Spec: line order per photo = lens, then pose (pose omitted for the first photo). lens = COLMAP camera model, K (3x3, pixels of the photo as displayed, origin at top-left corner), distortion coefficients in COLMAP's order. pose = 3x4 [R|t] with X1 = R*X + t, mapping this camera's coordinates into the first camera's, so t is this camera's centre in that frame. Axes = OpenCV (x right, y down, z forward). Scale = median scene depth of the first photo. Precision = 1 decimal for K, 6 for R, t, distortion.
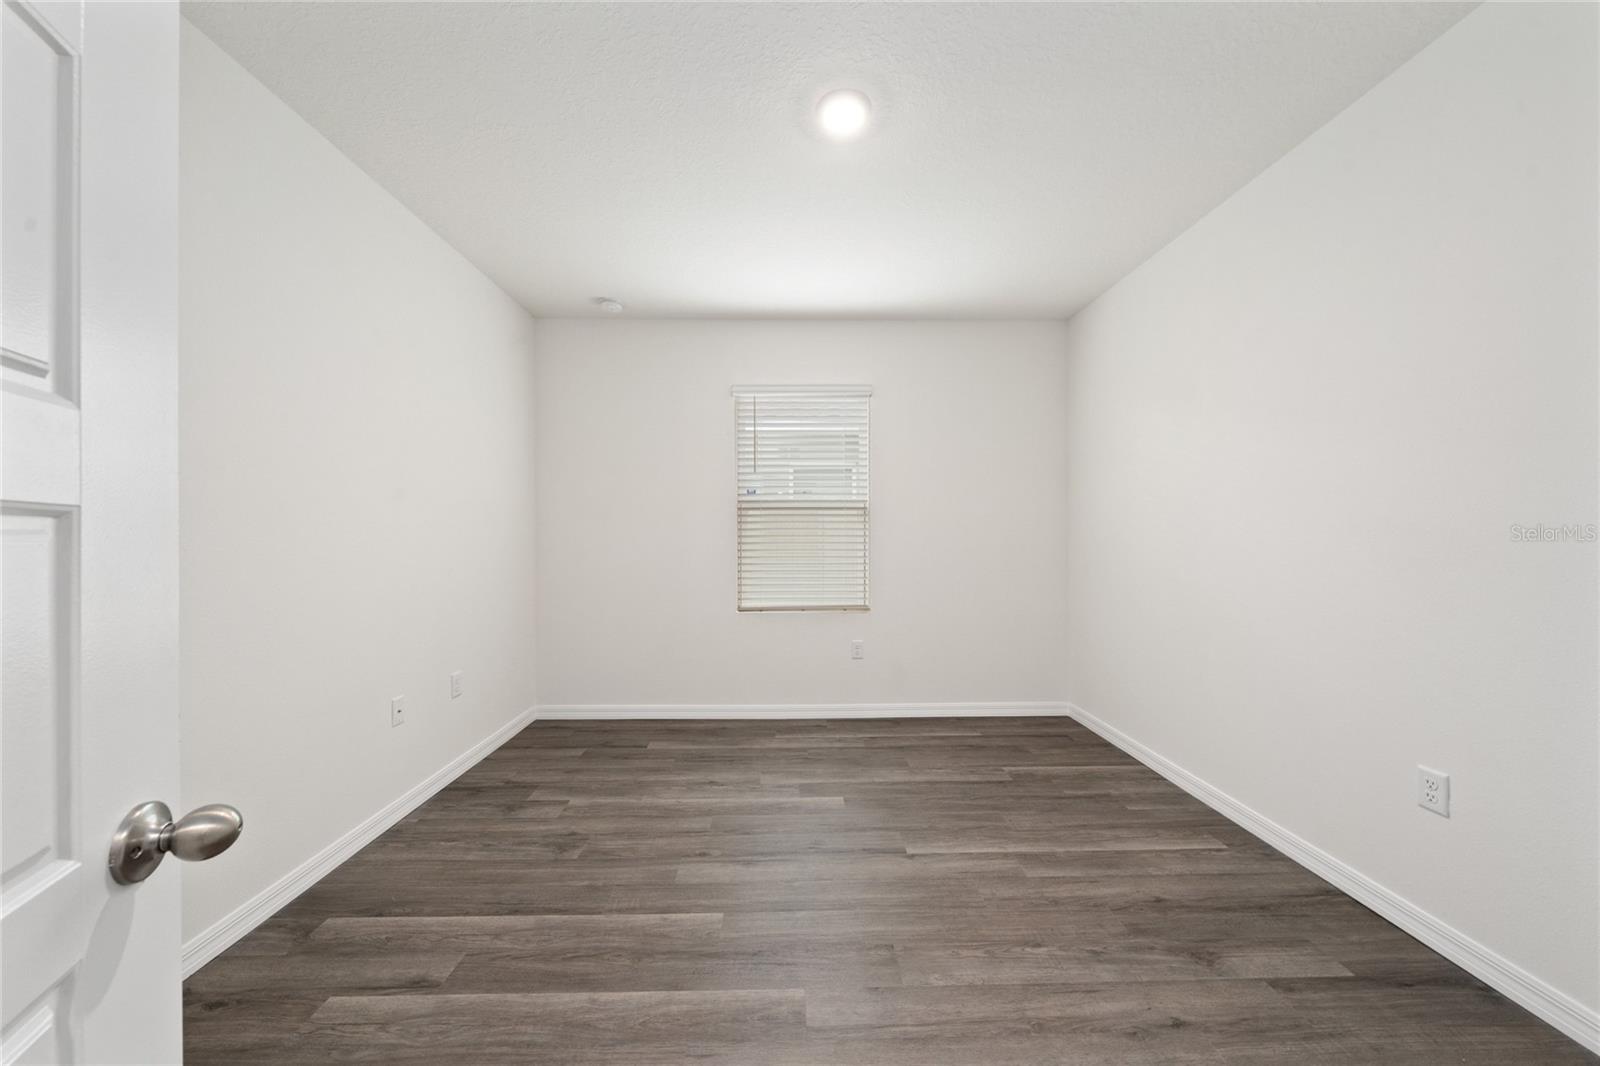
lens RADIAL K [[548.8, 0, 799.2], [0, 548.8, 531.7], [0, 0, 1]] dist [-0.001977, -0.000037]
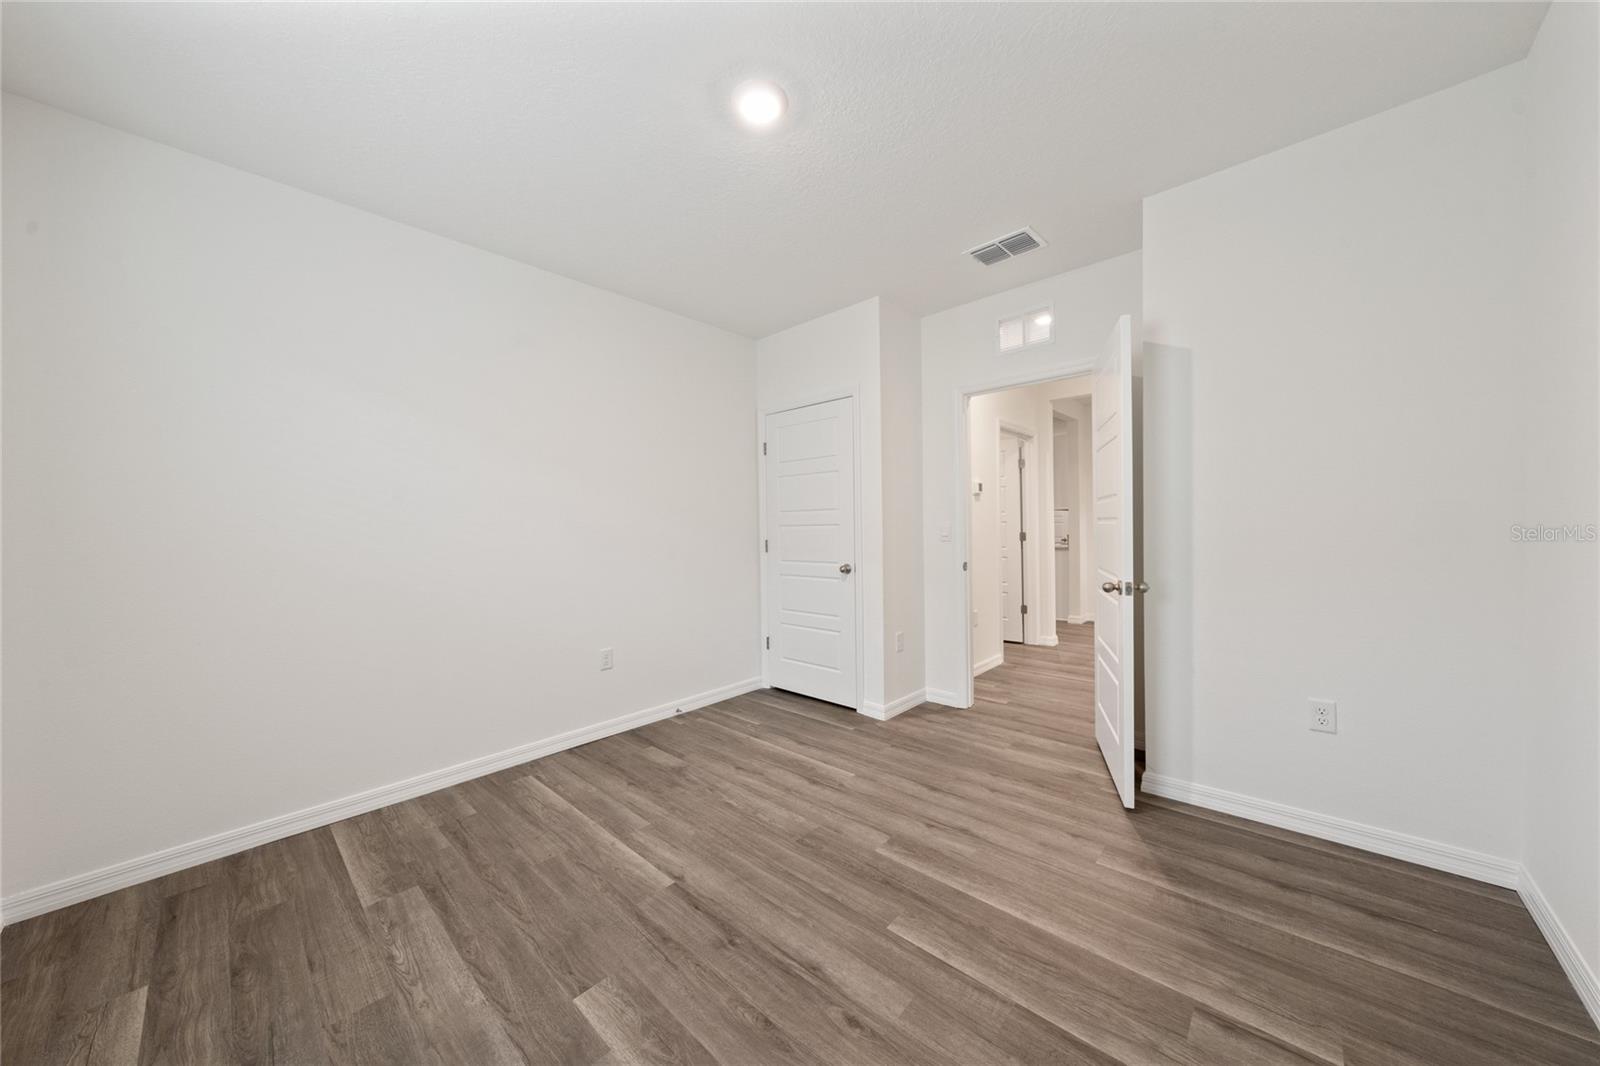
lens RADIAL K [[548.8, 0, 799.3], [0, 548.8, 532.9], [0, 0, 1]] dist [-0.001977, -0.000037]
pose [[-0.725591, 0.011500, 0.688030, -0.650371], [0.015552, 0.999879, -0.000312, 0.015534], [-0.687951, 0.010474, -0.725682, 1.689256]]
